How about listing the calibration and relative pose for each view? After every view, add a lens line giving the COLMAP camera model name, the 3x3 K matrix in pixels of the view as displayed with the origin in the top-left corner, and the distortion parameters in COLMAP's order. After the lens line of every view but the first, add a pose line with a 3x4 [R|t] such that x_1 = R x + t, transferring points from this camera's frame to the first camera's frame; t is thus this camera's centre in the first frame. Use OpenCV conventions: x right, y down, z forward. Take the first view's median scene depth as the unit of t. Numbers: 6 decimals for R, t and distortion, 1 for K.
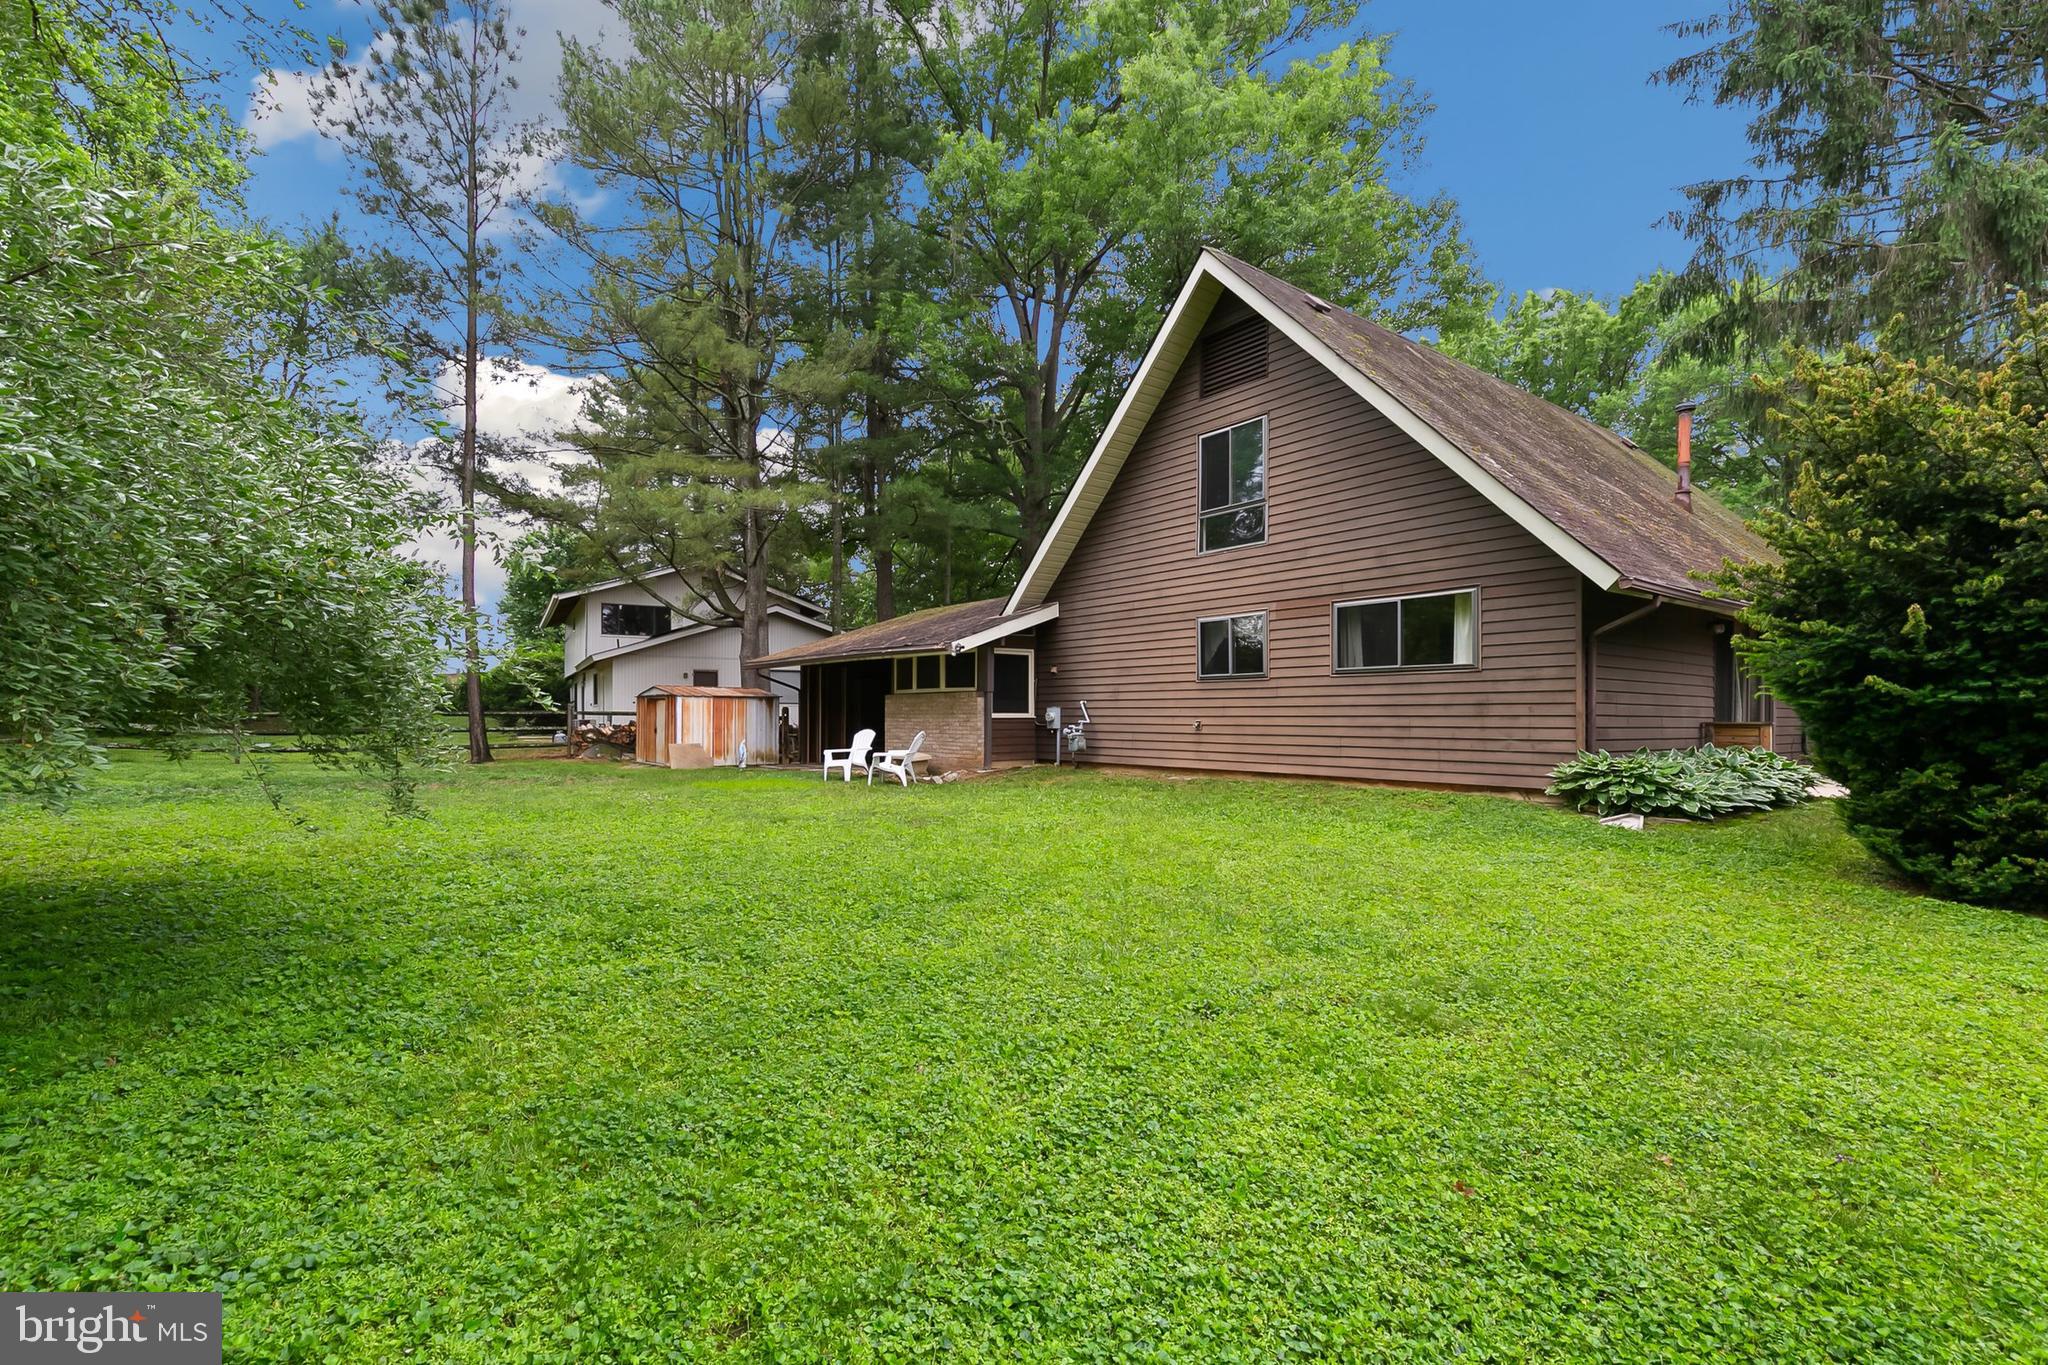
lens RADIAL K [[930.4, 0, 1026.8], [0, 930.4, 680.9], [0, 0, 1]] dist [0.006275, -0.001891]
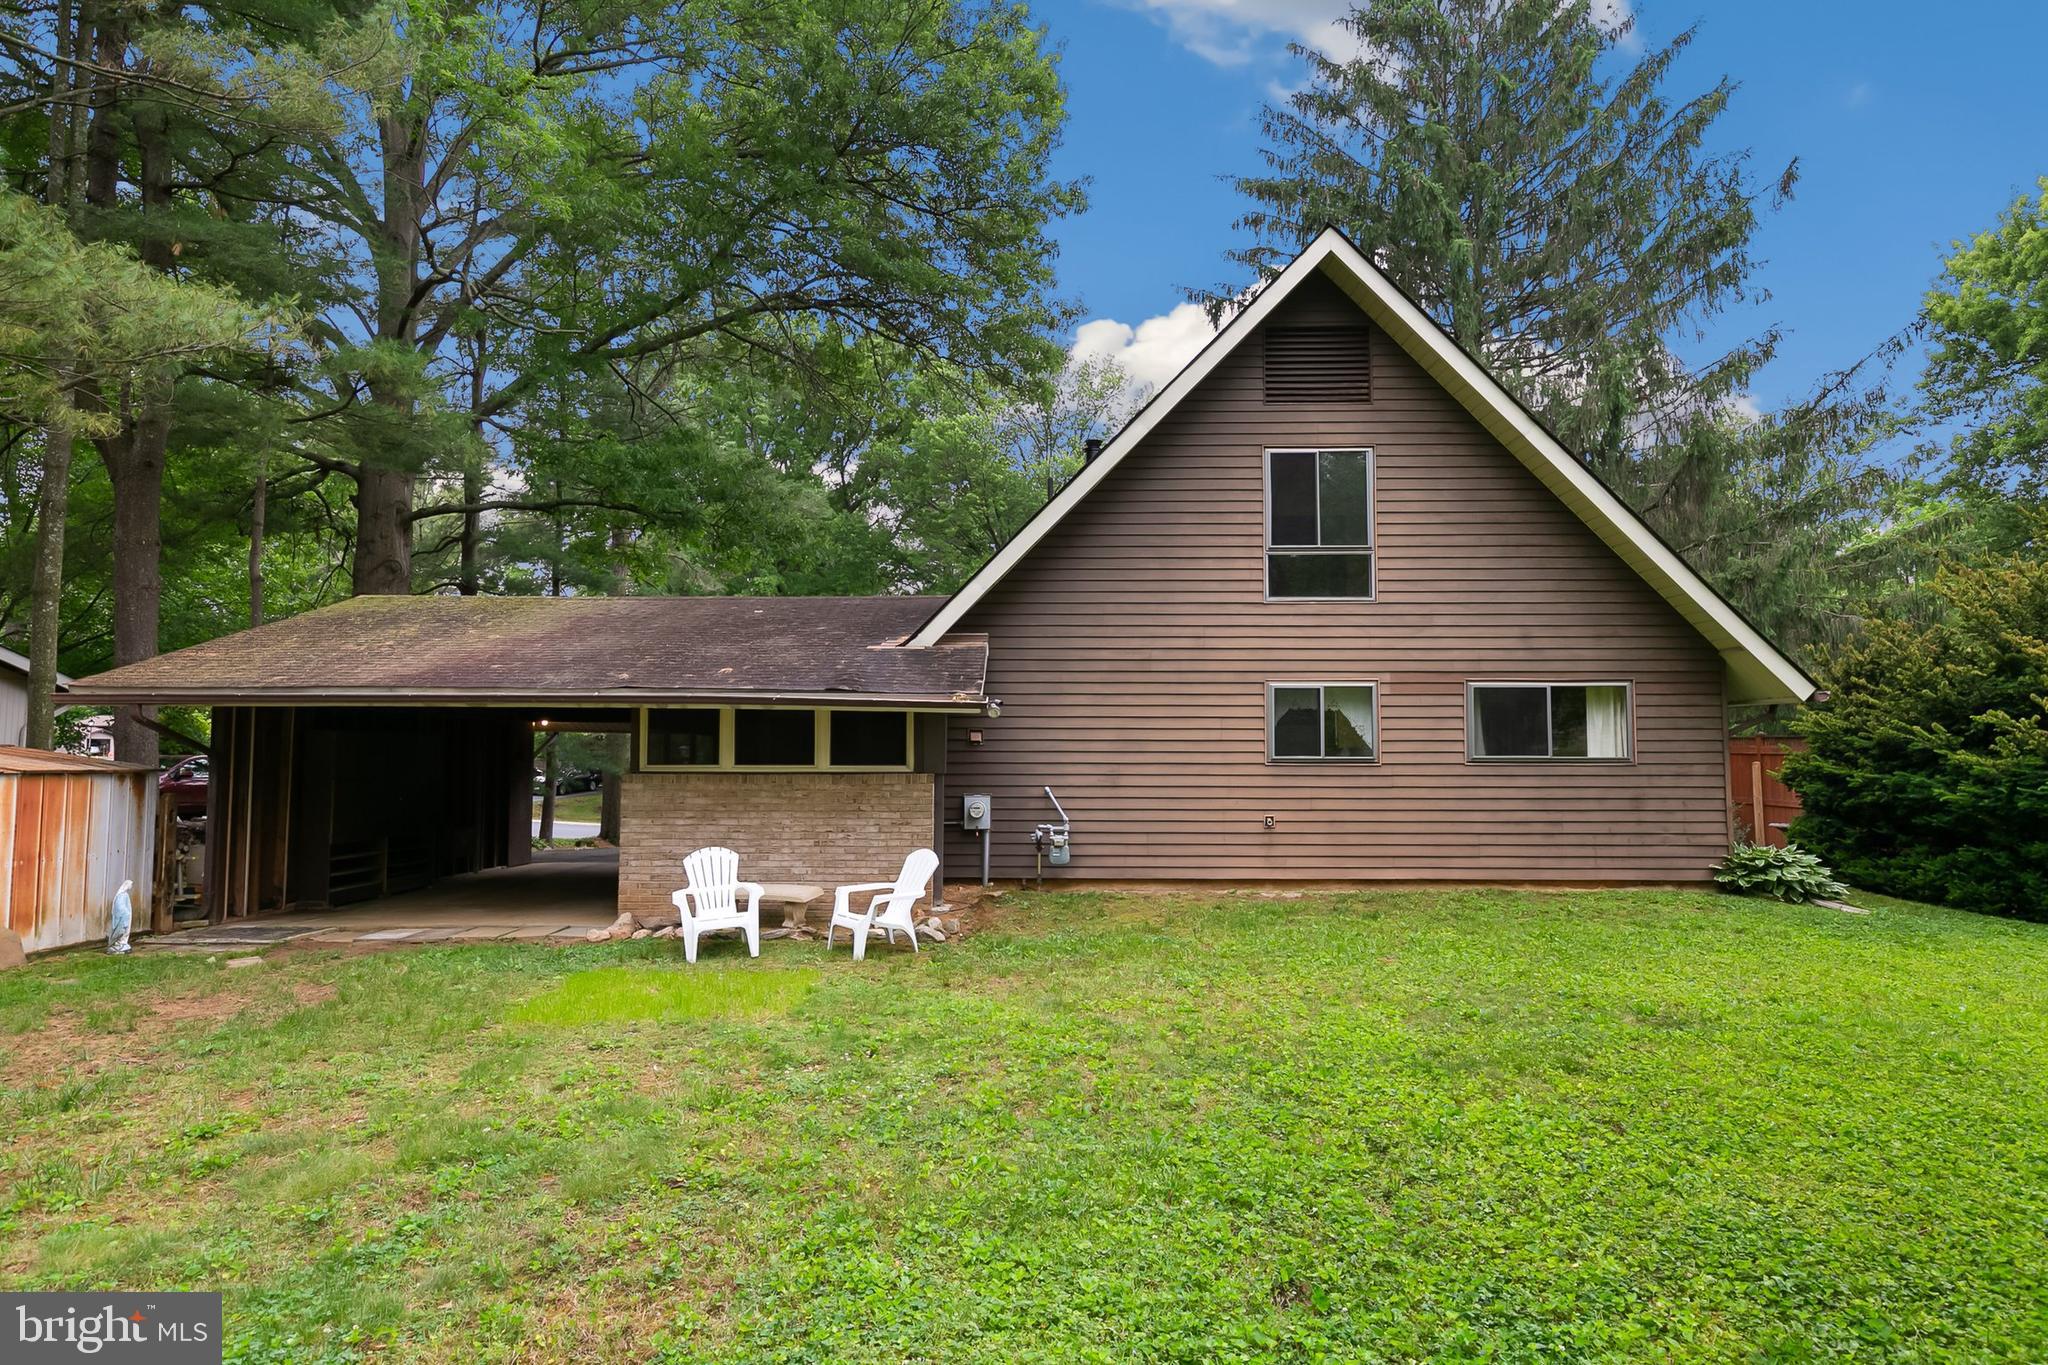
lens RADIAL K [[1144.6, 0, 1026.2], [0, 1144.6, 677.5], [0, 0, 1]] dist [0.012995, -0.001035]
pose [[0.615191, 0.061715, 0.785959, -0.700186], [-0.030956, 0.998053, -0.054138, -0.013897], [-0.787770, 0.008975, 0.615904, 0.586324]]
